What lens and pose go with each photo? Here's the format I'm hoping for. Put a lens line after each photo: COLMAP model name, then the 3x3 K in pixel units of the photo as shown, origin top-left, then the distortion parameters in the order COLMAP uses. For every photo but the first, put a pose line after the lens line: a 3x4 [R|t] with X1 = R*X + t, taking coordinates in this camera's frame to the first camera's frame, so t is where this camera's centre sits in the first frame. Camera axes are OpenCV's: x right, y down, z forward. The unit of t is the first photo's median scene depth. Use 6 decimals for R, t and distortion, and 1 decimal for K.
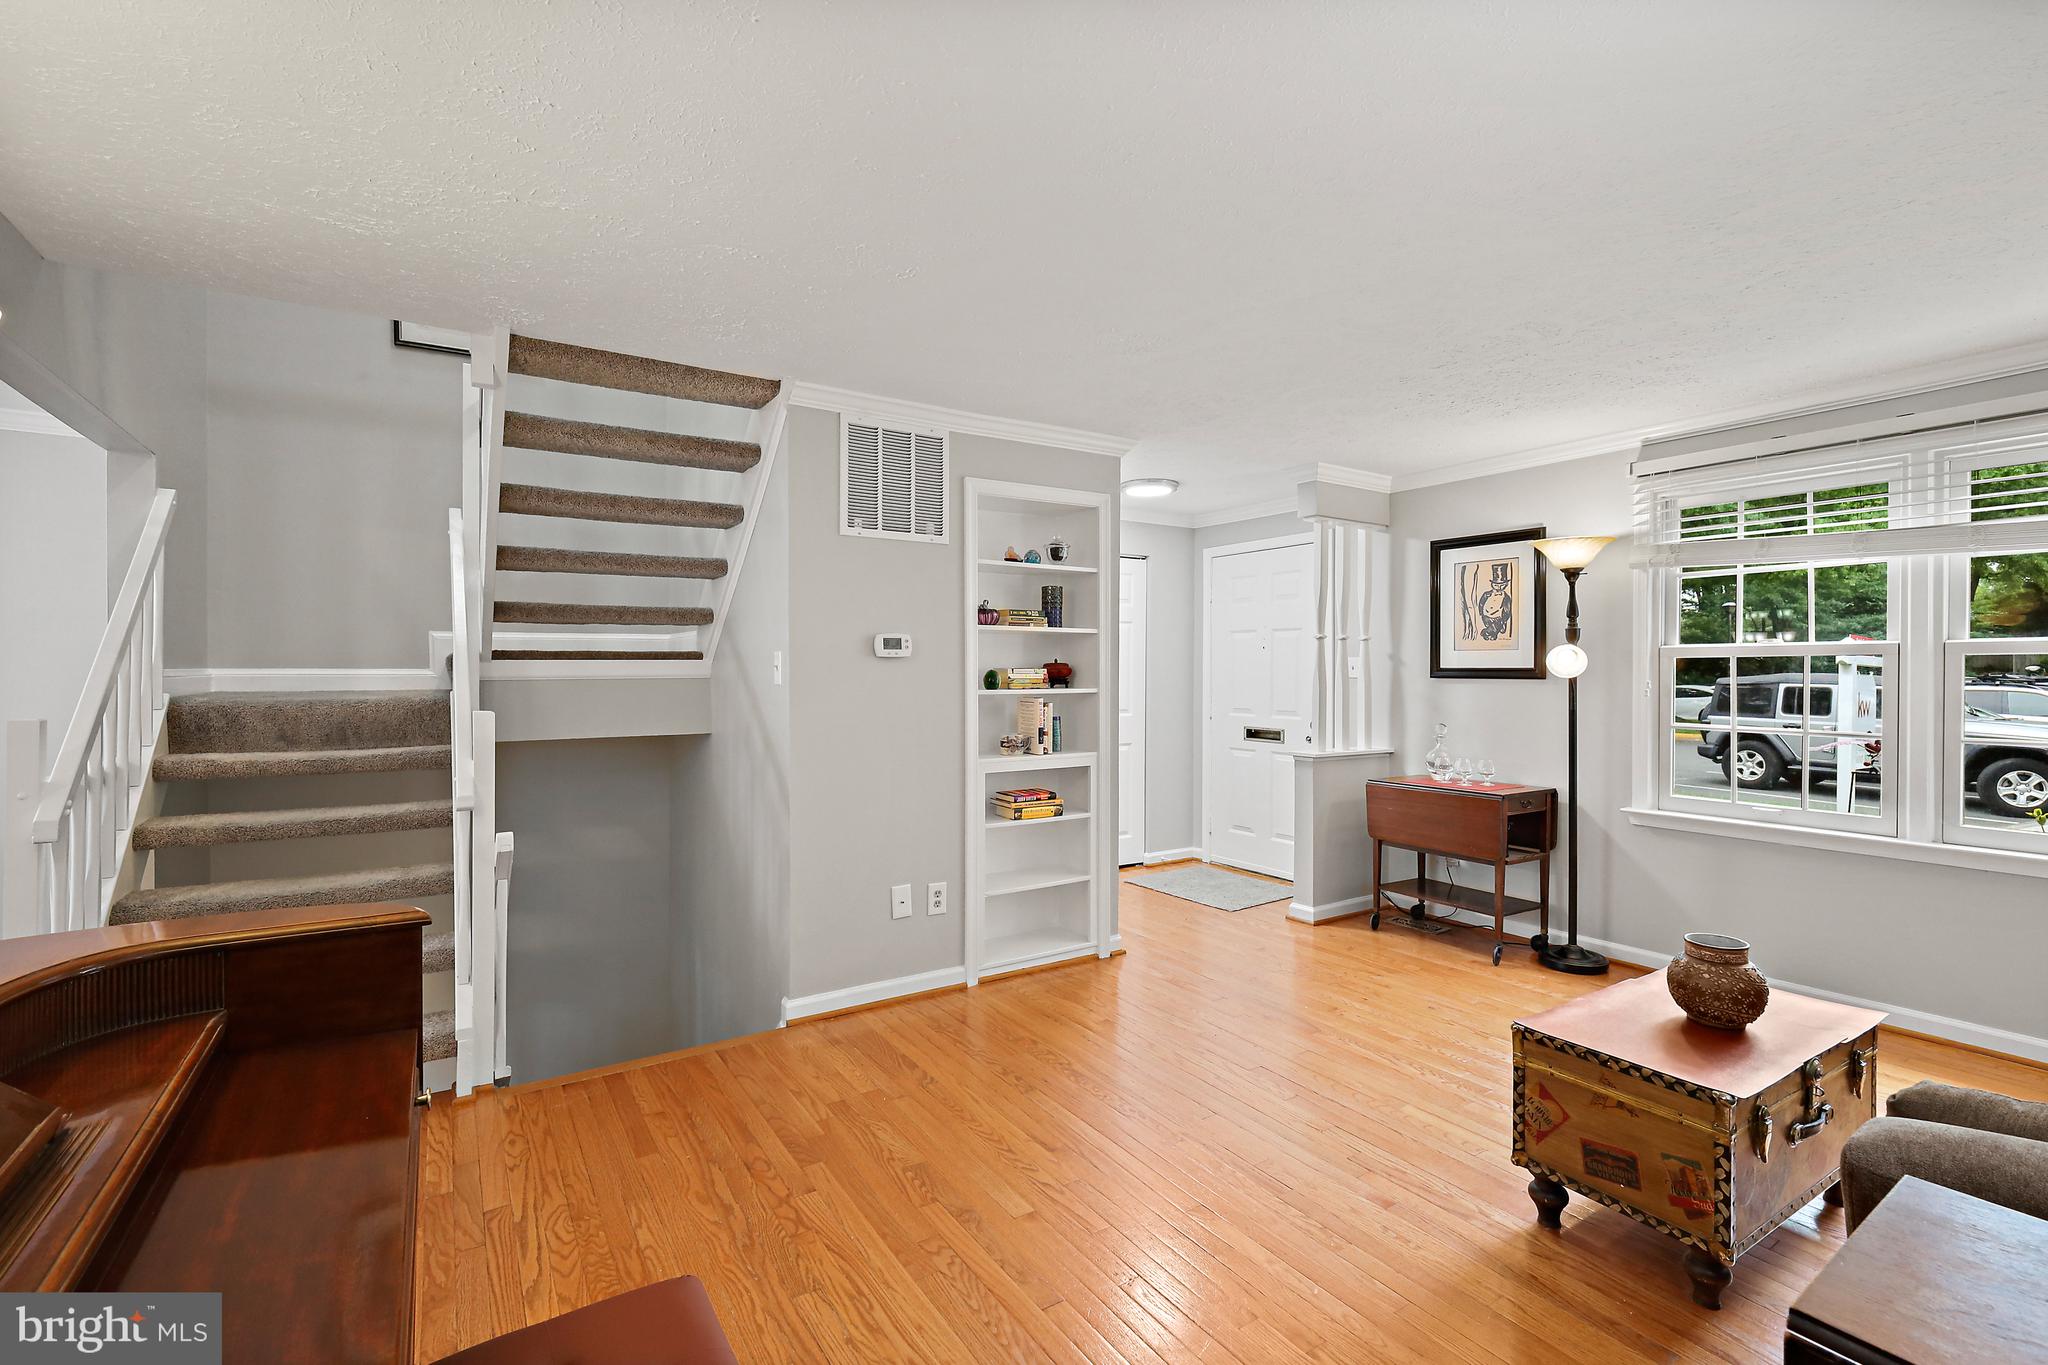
lens RADIAL K [[928.5, 0, 1019.3], [0, 928.5, 671.9], [0, 0, 1]] dist [0.000028, -0.000168]
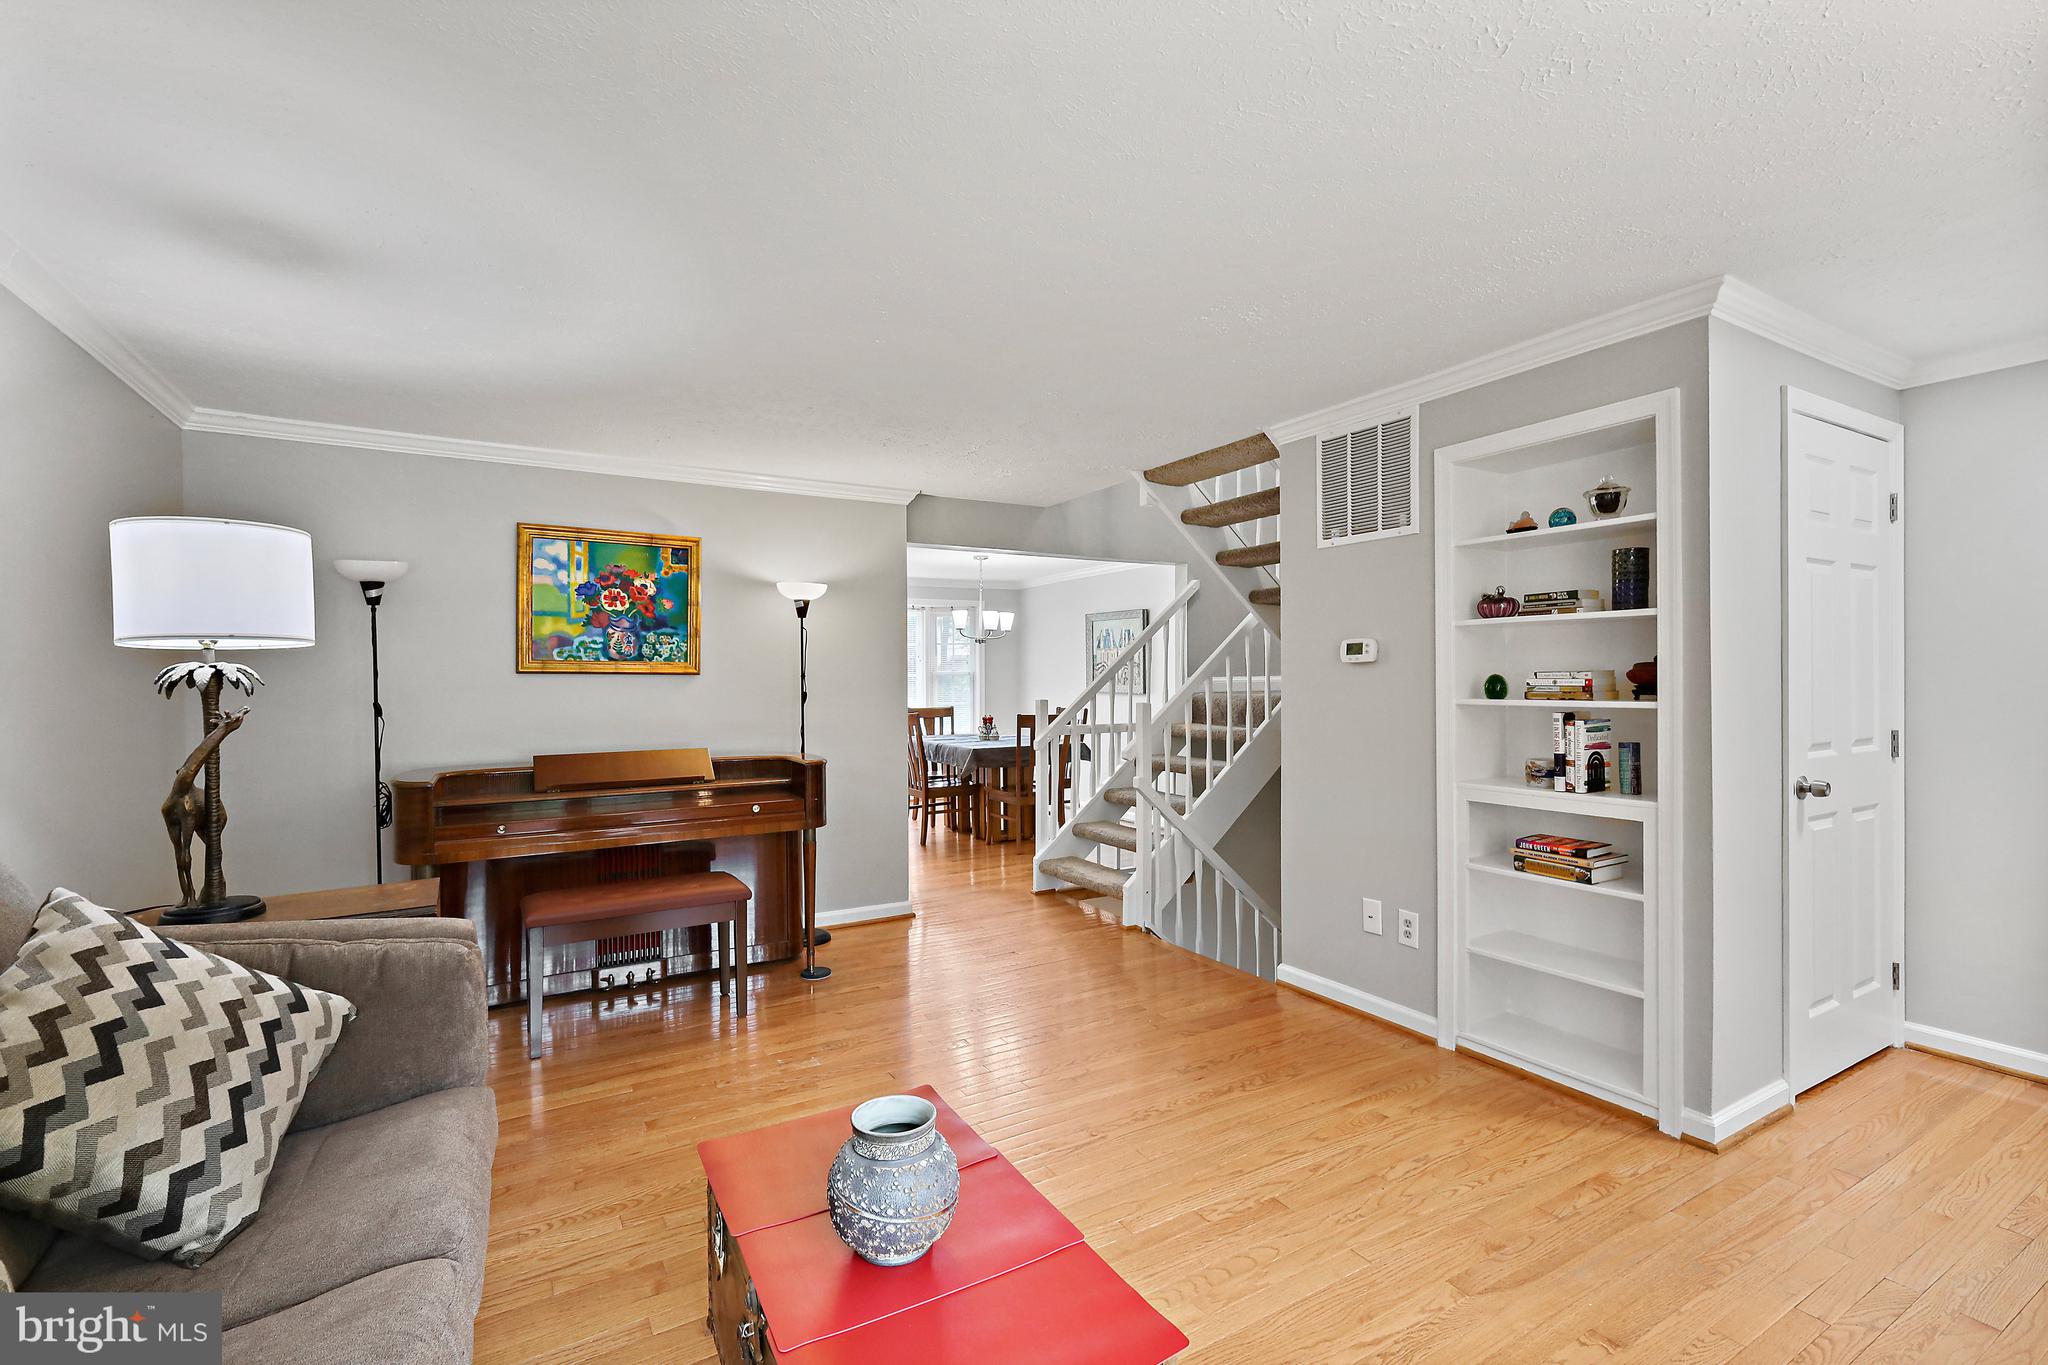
lens RADIAL K [[909.5, 0, 1017.2], [0, 909.5, 675.9], [0, 0, 1]] dist [0.001887, 0.000040]
pose [[-0.055246, -0.000714, -0.998472, 0.814874], [0.008328, 0.999965, -0.001176, -0.003624], [0.998438, -0.008380, -0.055238, 0.669608]]
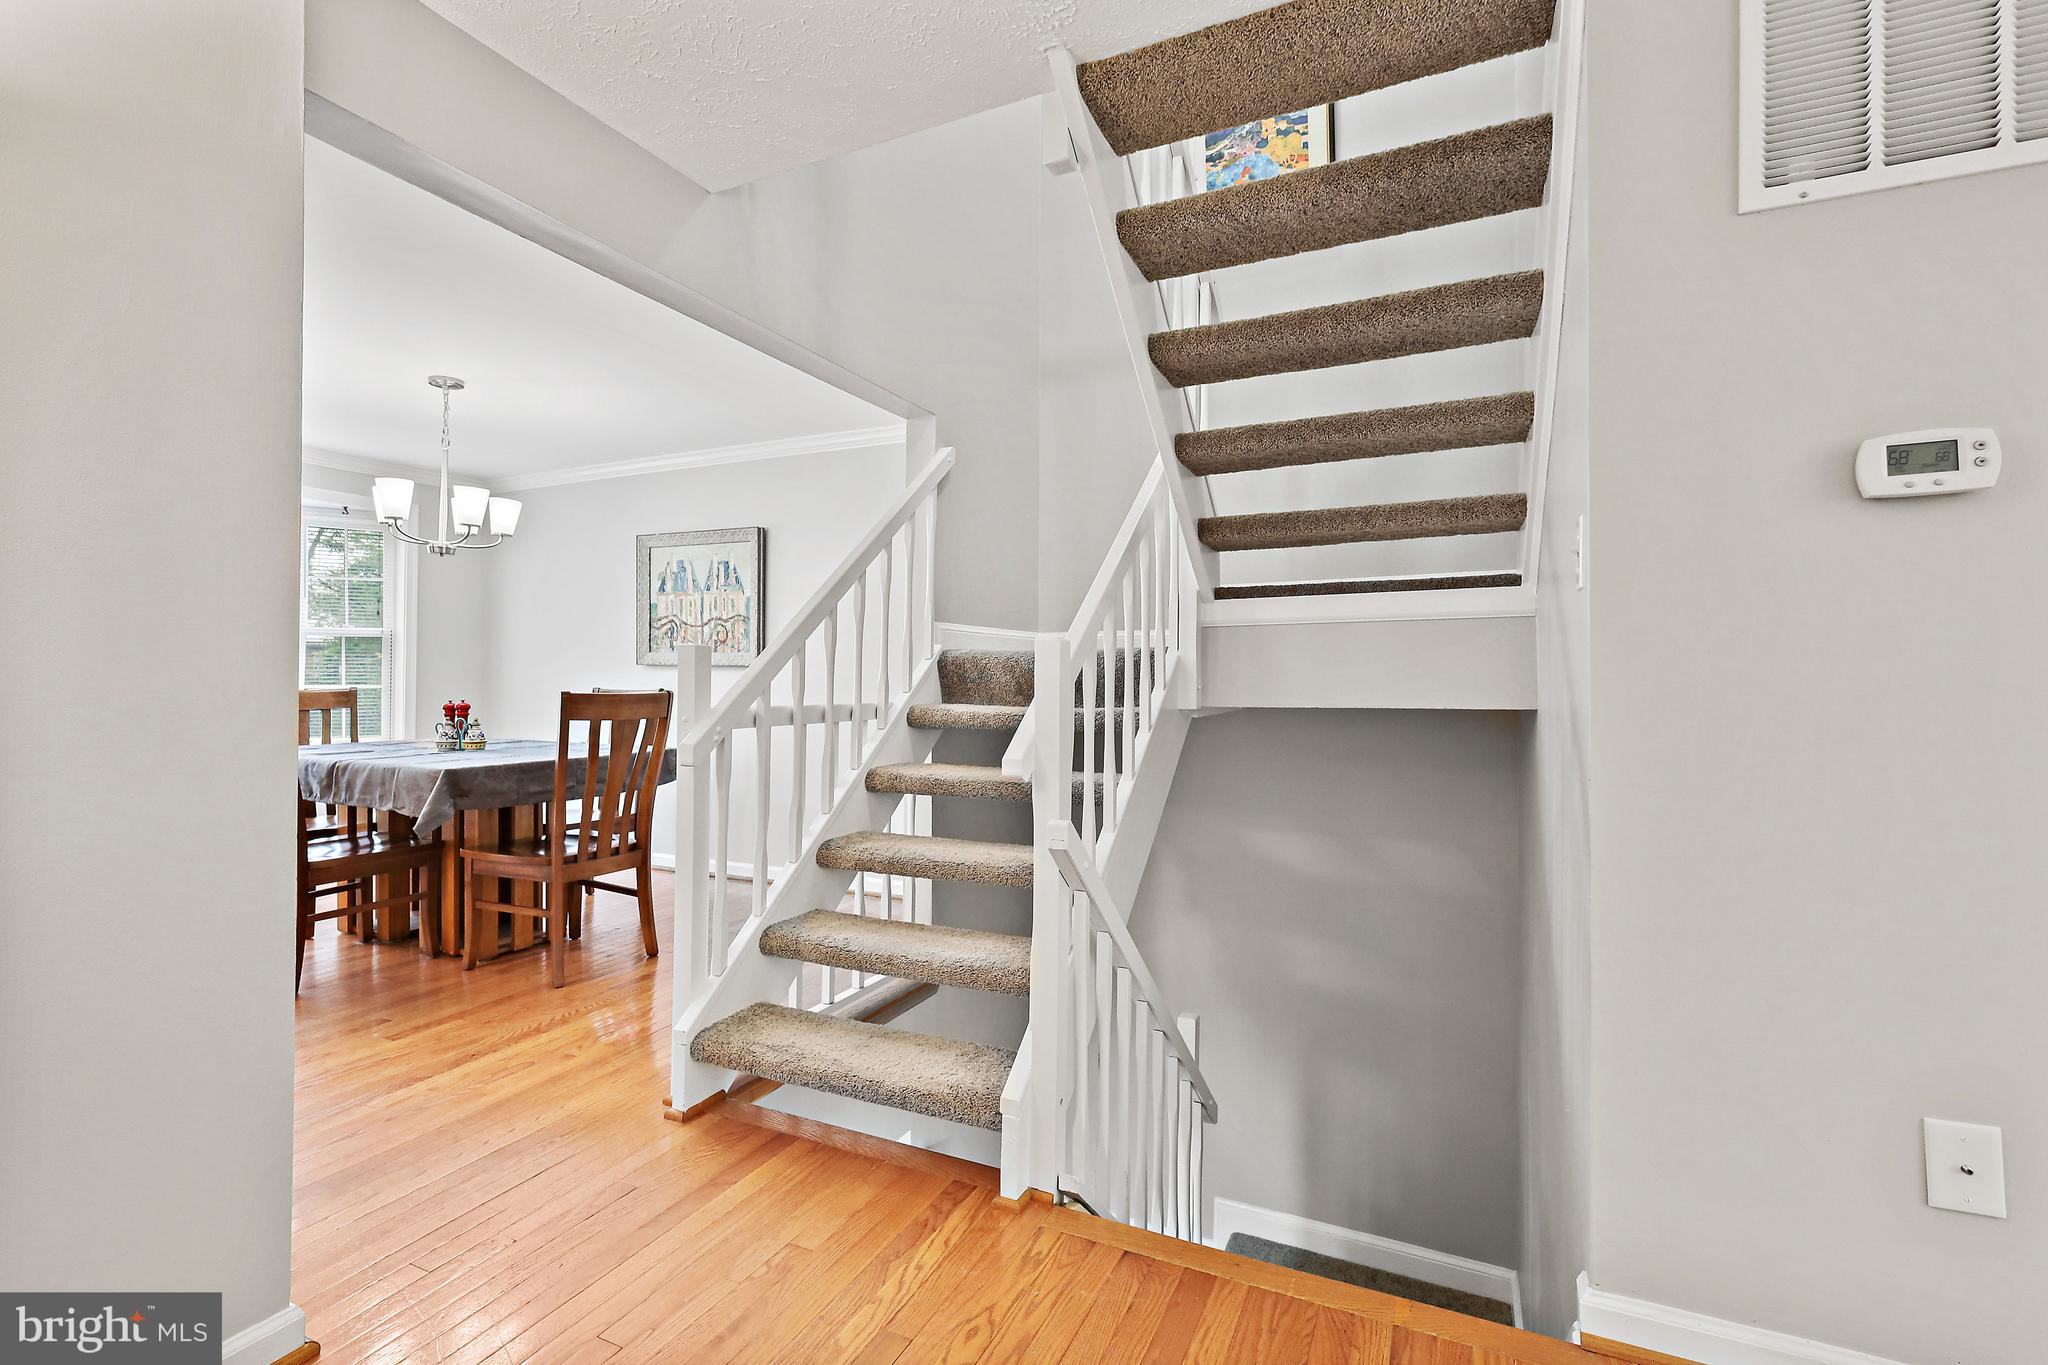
lens RADIAL K [[909.5, 0, 1017.2], [0, 909.5, 675.9], [0, 0, 1]] dist [0.001887, 0.000040]
pose [[0.528095, -0.004584, -0.849173, -0.018545], [-0.005481, 0.999946, -0.008807, 0.059242], [0.849168, 0.009306, 0.528041, 0.484326]]
